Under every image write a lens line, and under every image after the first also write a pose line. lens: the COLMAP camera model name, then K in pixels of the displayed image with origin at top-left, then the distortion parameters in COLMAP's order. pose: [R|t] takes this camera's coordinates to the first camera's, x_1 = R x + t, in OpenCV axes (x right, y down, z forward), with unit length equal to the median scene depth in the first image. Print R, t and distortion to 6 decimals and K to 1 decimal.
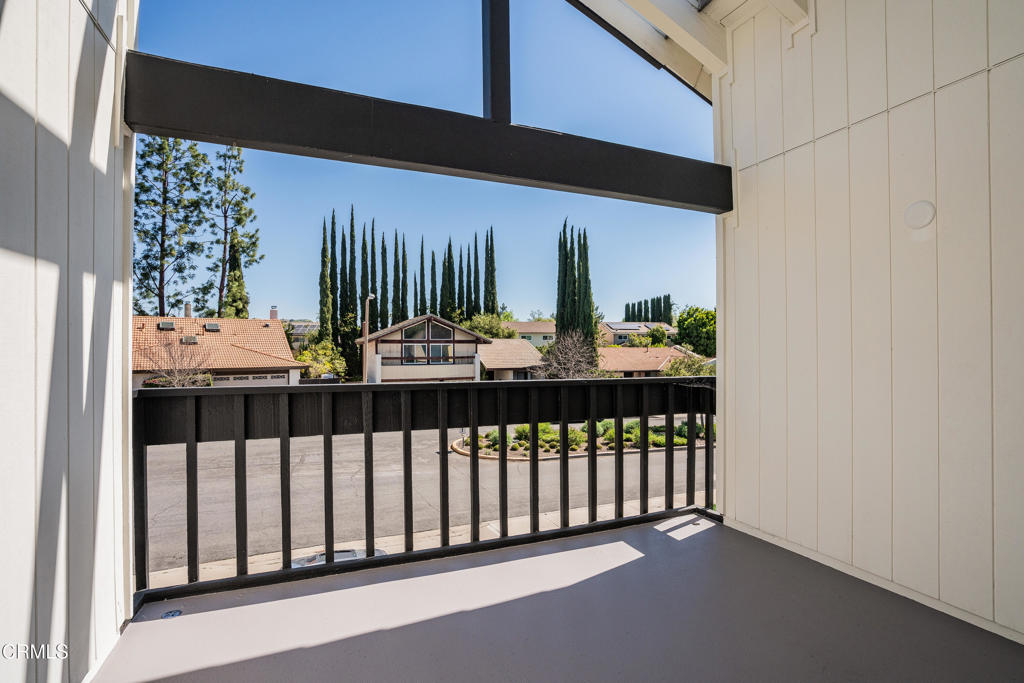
lens RADIAL K [[490.2, 0, 508.0], [0, 490.2, 344.1], [0, 0, 1]] dist [-0.024496, 0.000519]
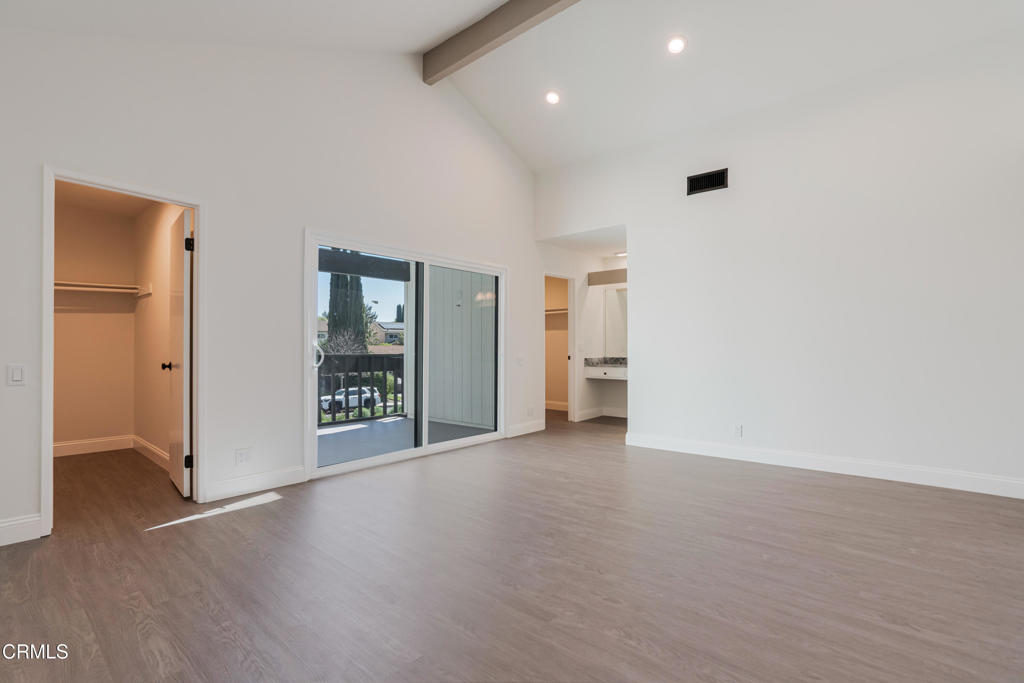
lens RADIAL K [[469.5, 0, 515.9], [0, 469.5, 344.2], [0, 0, 1]] dist [-0.037700, 0.019201]
pose [[0.886979, 0.003147, 0.461800, -0.008975], [-0.004255, 0.999990, 0.001357, 0.001579], [-0.461791, -0.003169, 0.886983, -0.087973]]
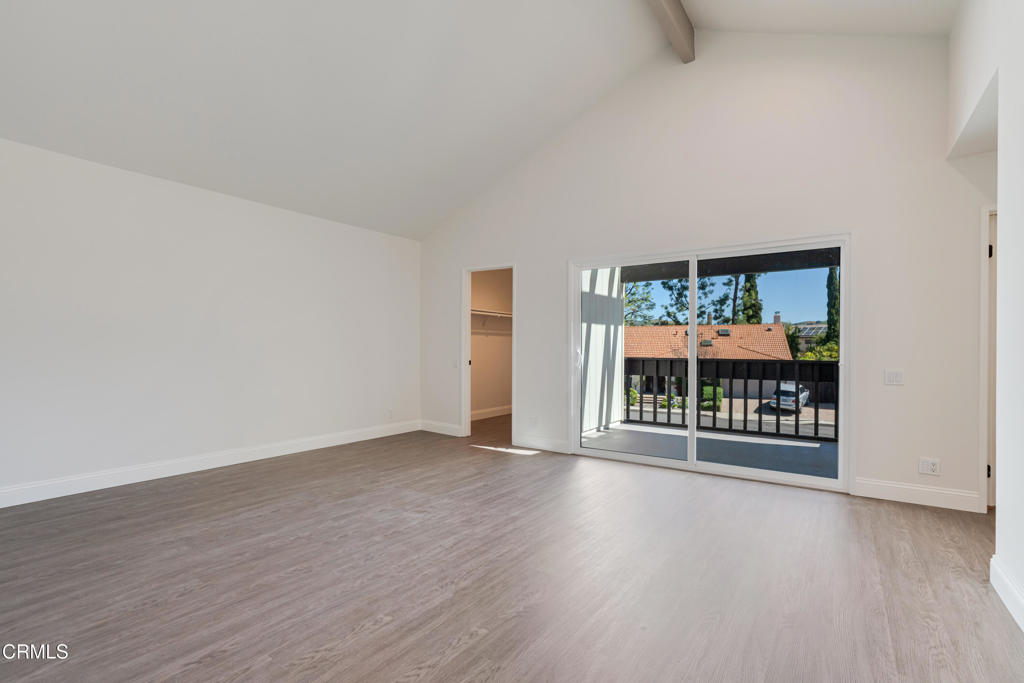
lens RADIAL K [[467.0, 0, 514.0], [0, 467.0, 355.5], [0, 0, 1]] dist [-0.042476, 0.020328]
pose [[0.539692, 0.012853, -0.841764, 0.074813], [0.003448, 0.999841, 0.017477, 0.001409], [0.841855, -0.012335, 0.539562, -0.068330]]
